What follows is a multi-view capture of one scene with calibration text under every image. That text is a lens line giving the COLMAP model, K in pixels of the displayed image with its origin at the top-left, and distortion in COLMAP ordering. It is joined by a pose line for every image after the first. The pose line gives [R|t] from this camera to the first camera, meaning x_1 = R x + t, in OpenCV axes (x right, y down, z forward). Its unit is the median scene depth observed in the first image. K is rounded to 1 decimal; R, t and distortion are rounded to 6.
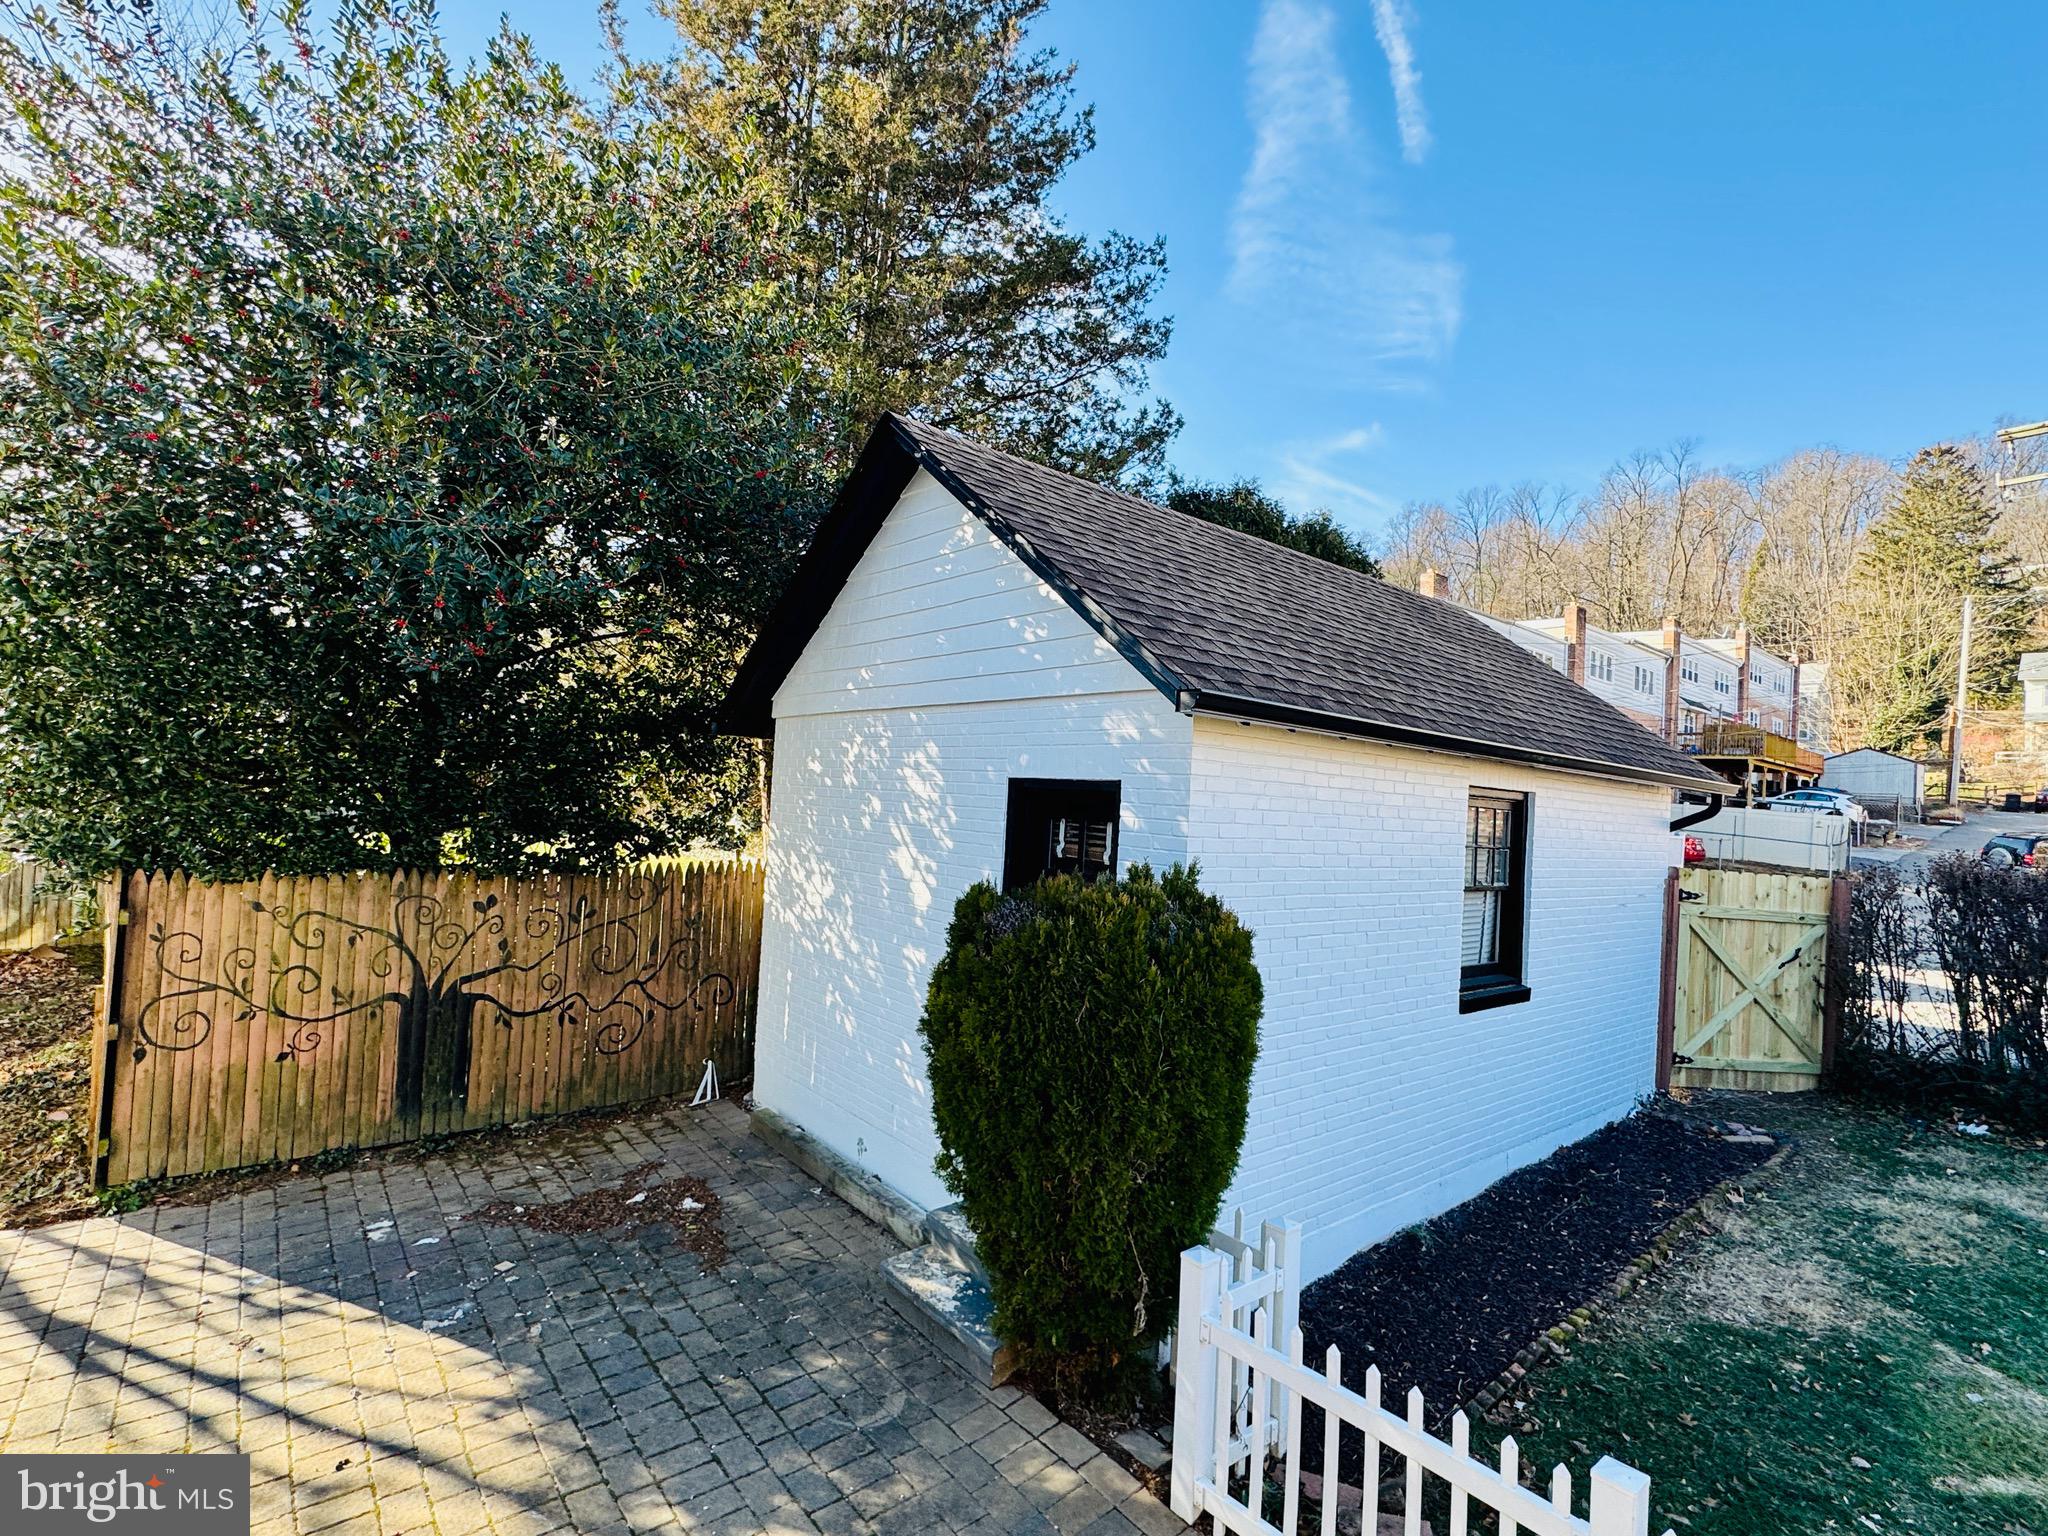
lens RADIAL K [[963.5, 0, 1025.5], [0, 963.5, 764.9], [0, 0, 1]] dist [-0.003254, 0.000697]
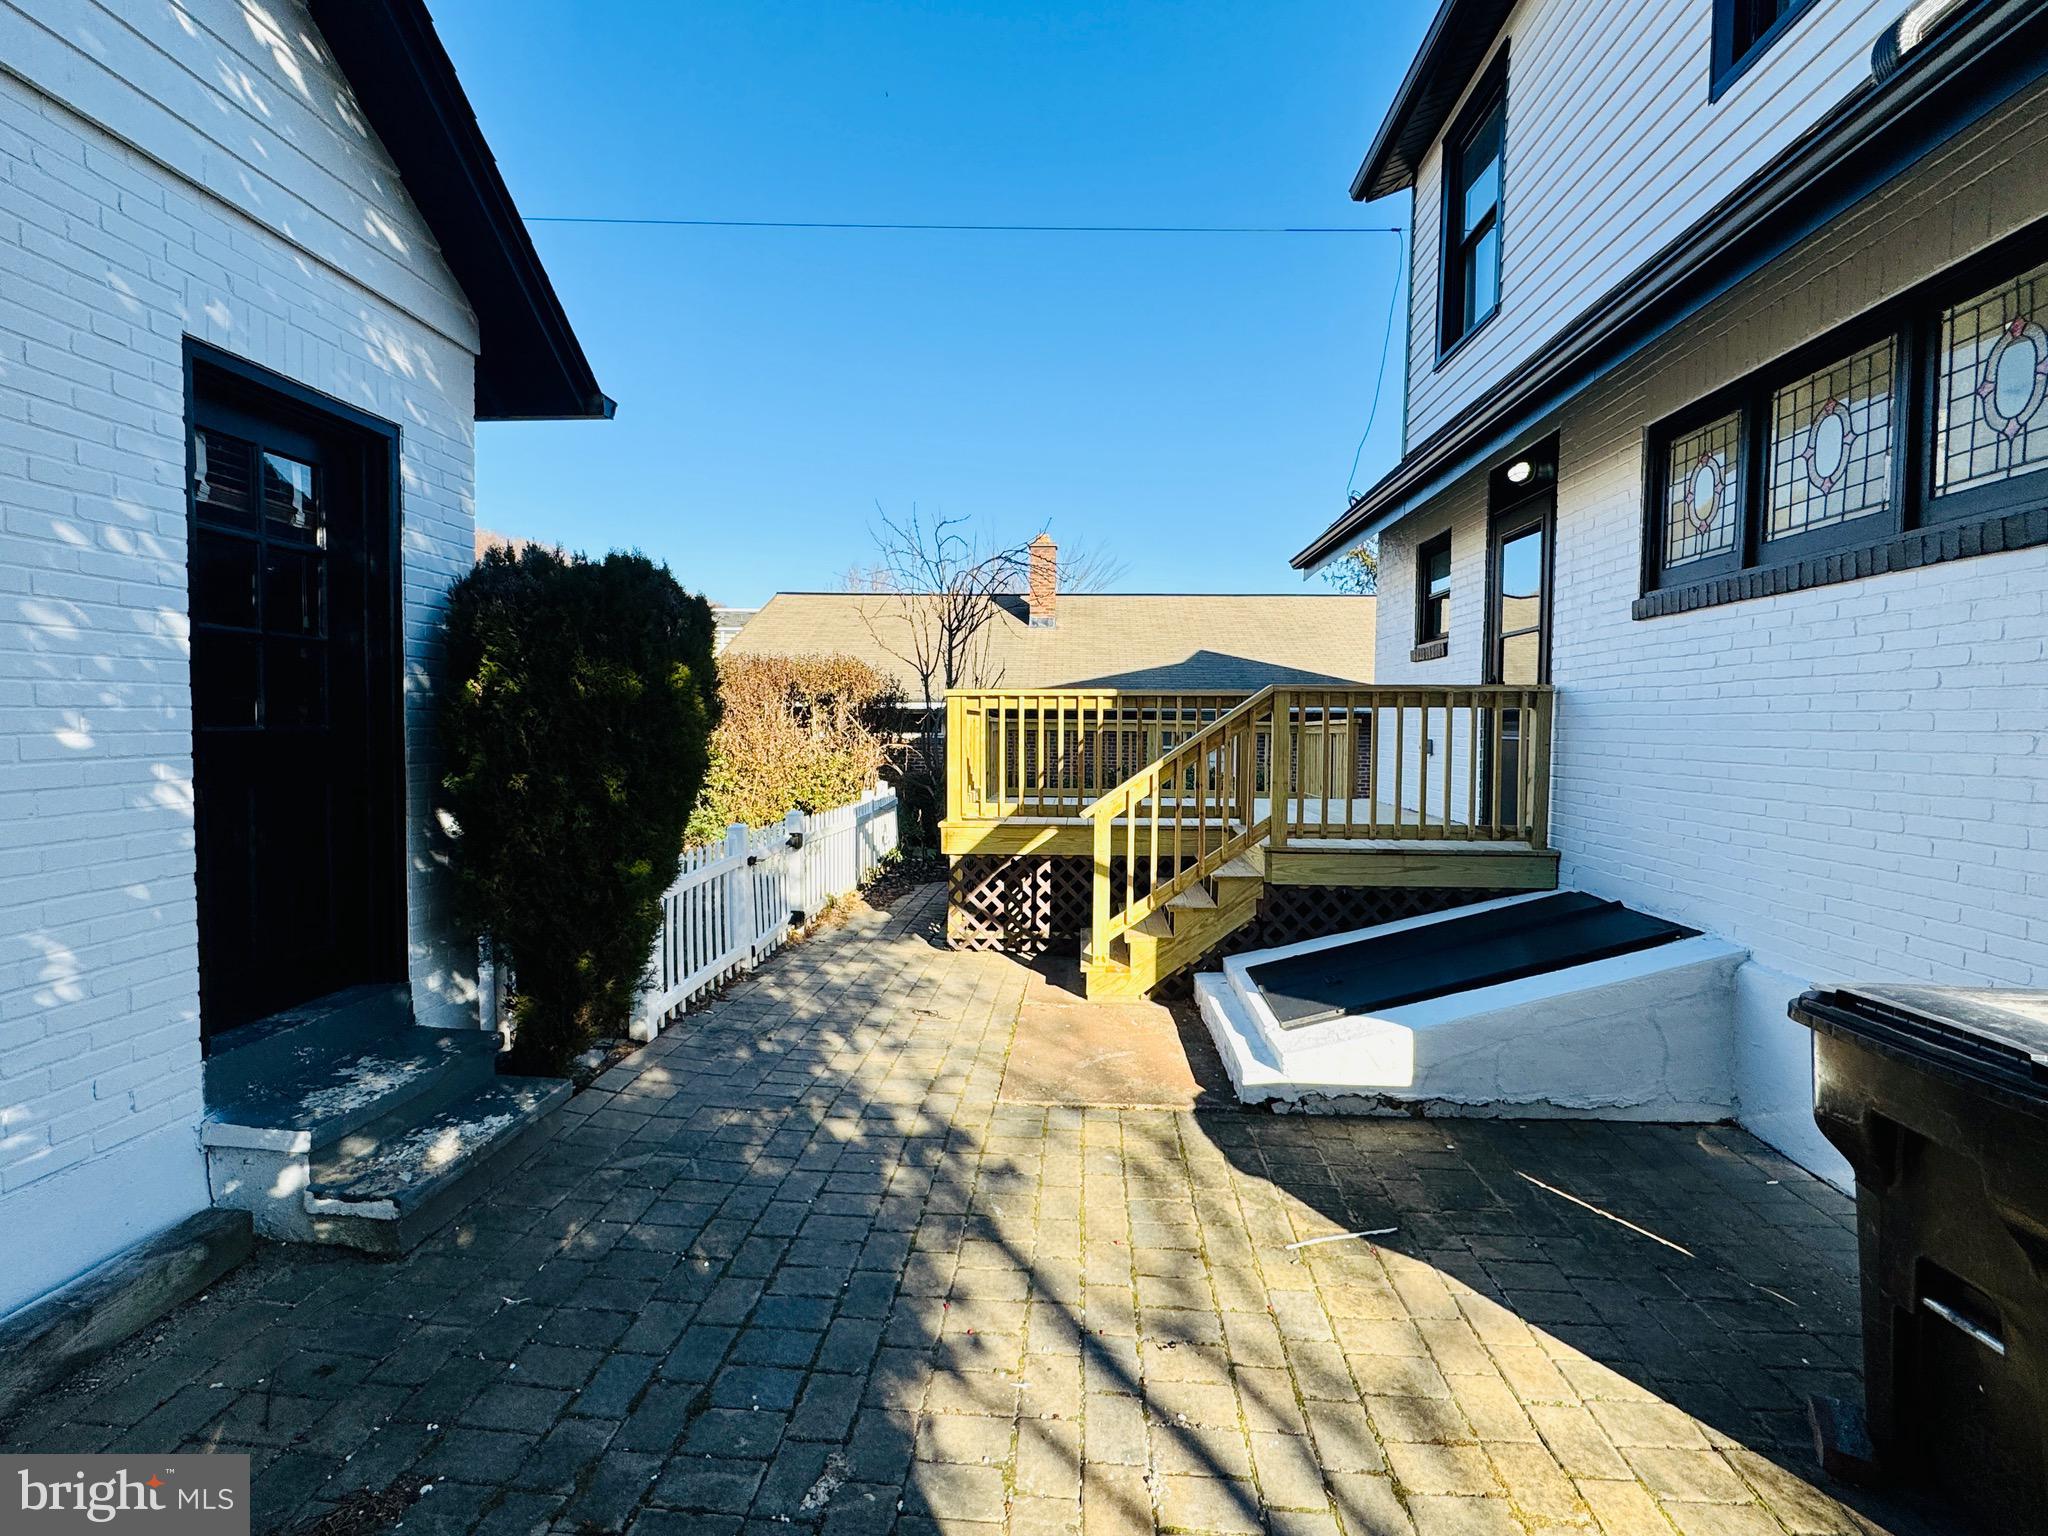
lens RADIAL K [[960.0, 0, 1023.1], [0, 960.0, 762.9], [0, 0, 1]] dist [-0.006897, 0.001154]
pose [[-0.729483, -0.090855, 0.677938, -0.597015], [-0.074044, 0.995804, 0.053781, 0.152241], [-0.679979, -0.010965, -0.733150, 0.889226]]
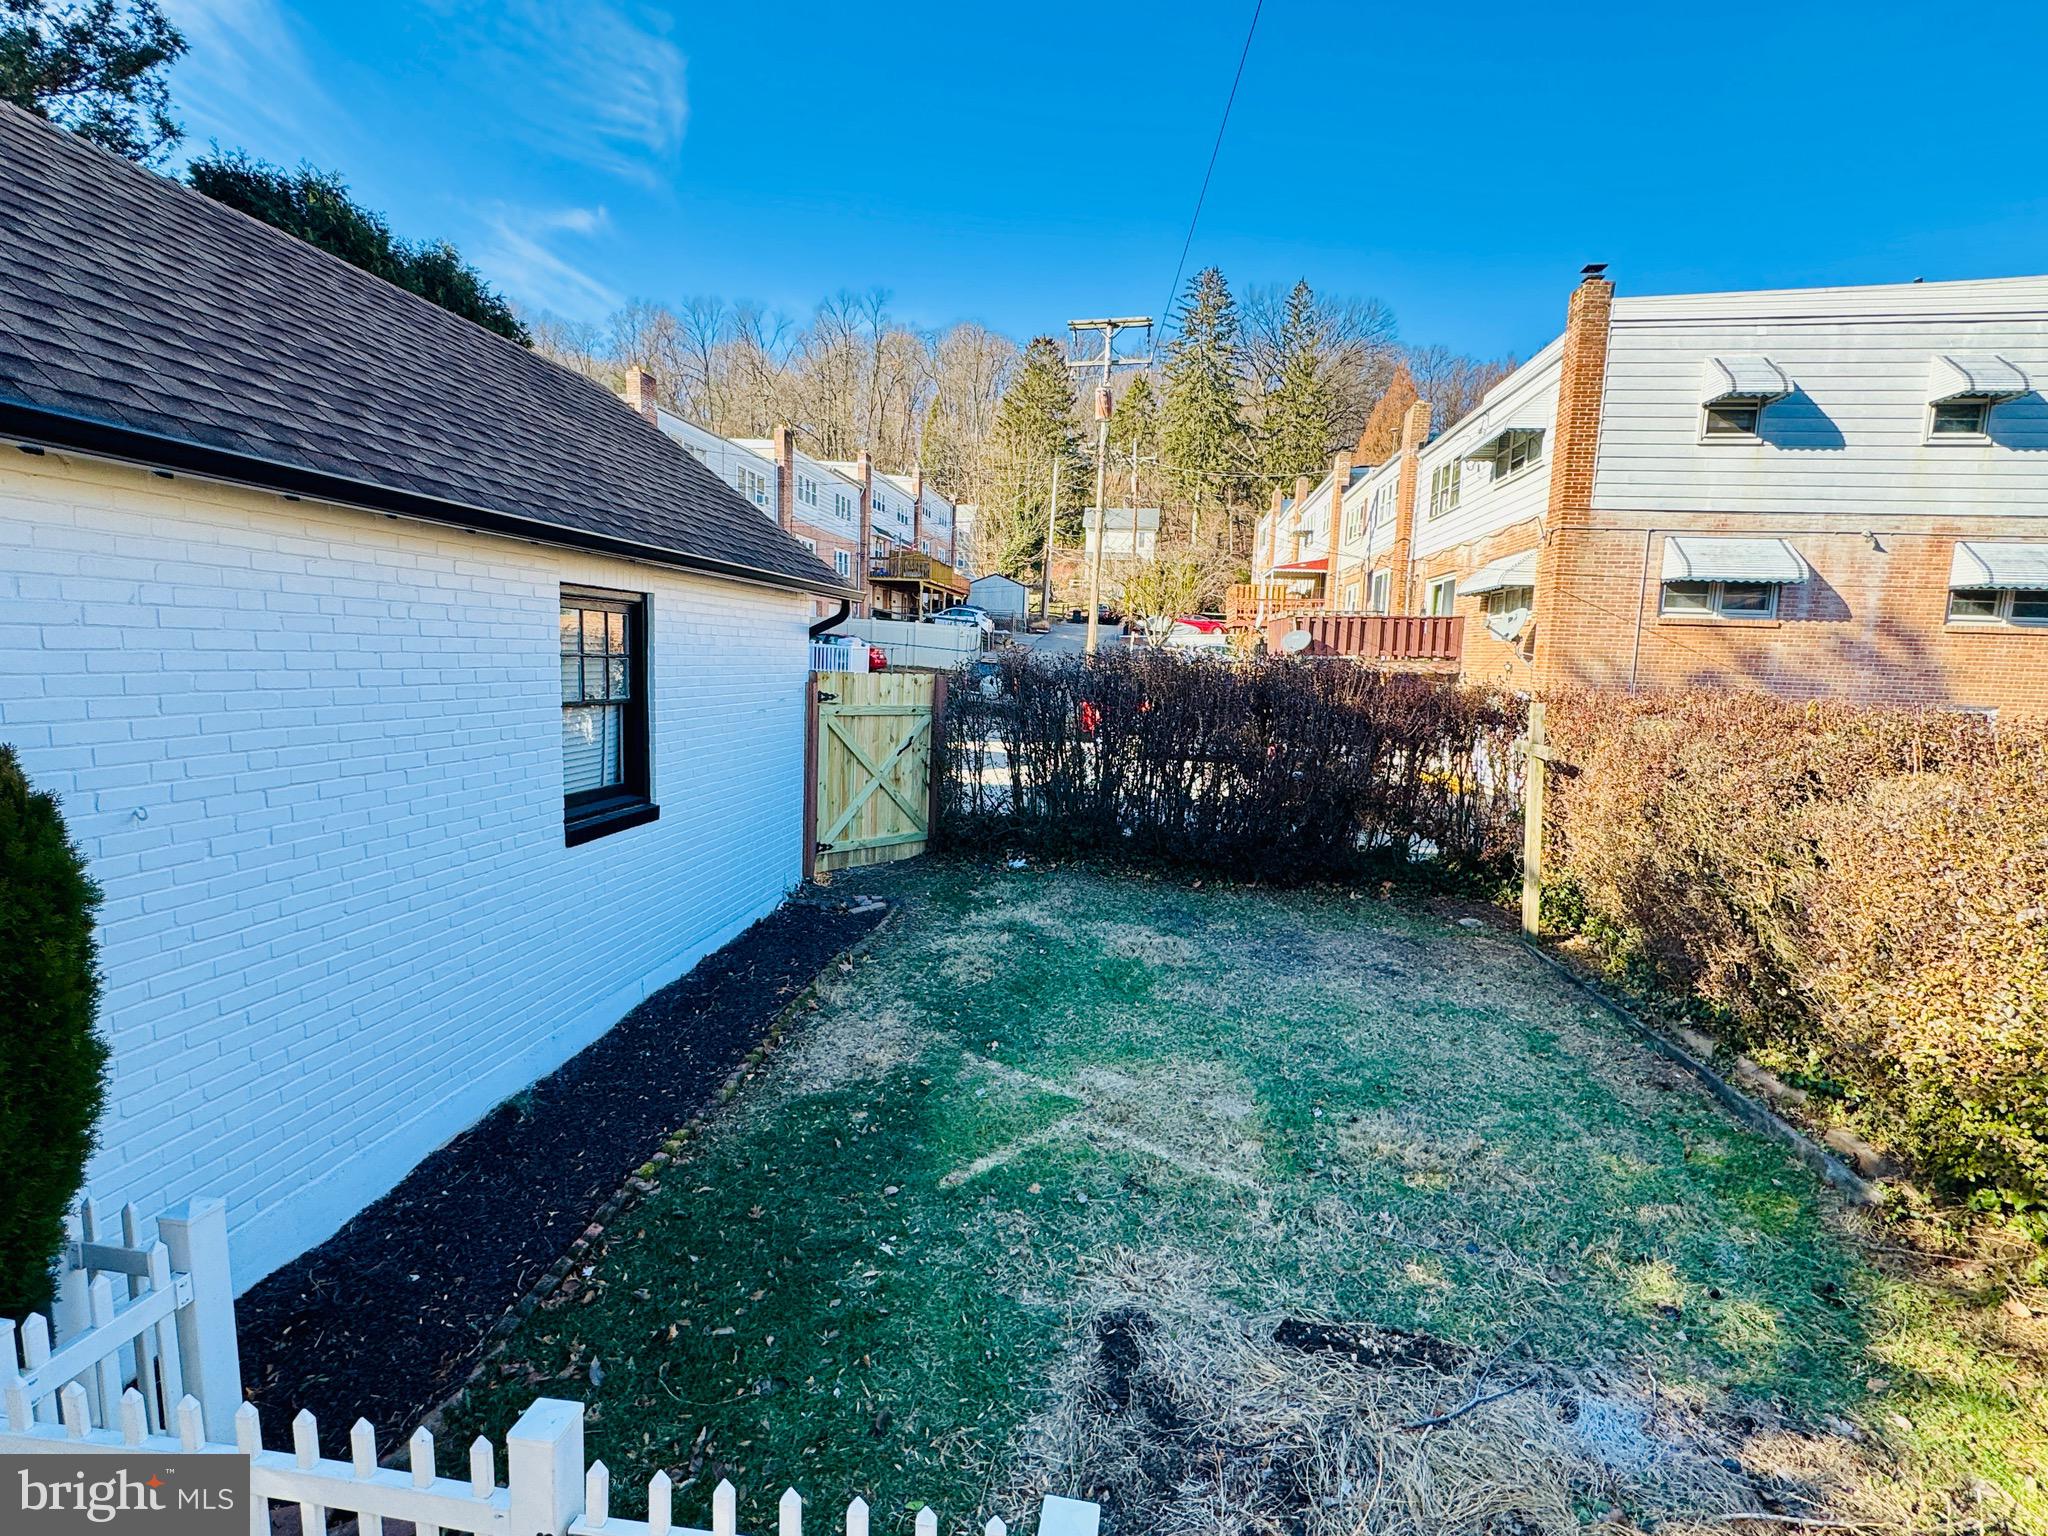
lens RADIAL K [[963.8, 0, 1024.8], [0, 963.8, 763.6], [0, 0, 1]] dist [0.000526, -0.000296]
pose [[0.737809, -0.110211, 0.665952, 0.169344], [-0.012894, 0.984100, 0.177148, 0.021420], [-0.674887, -0.139288, 0.724656, 0.087670]]
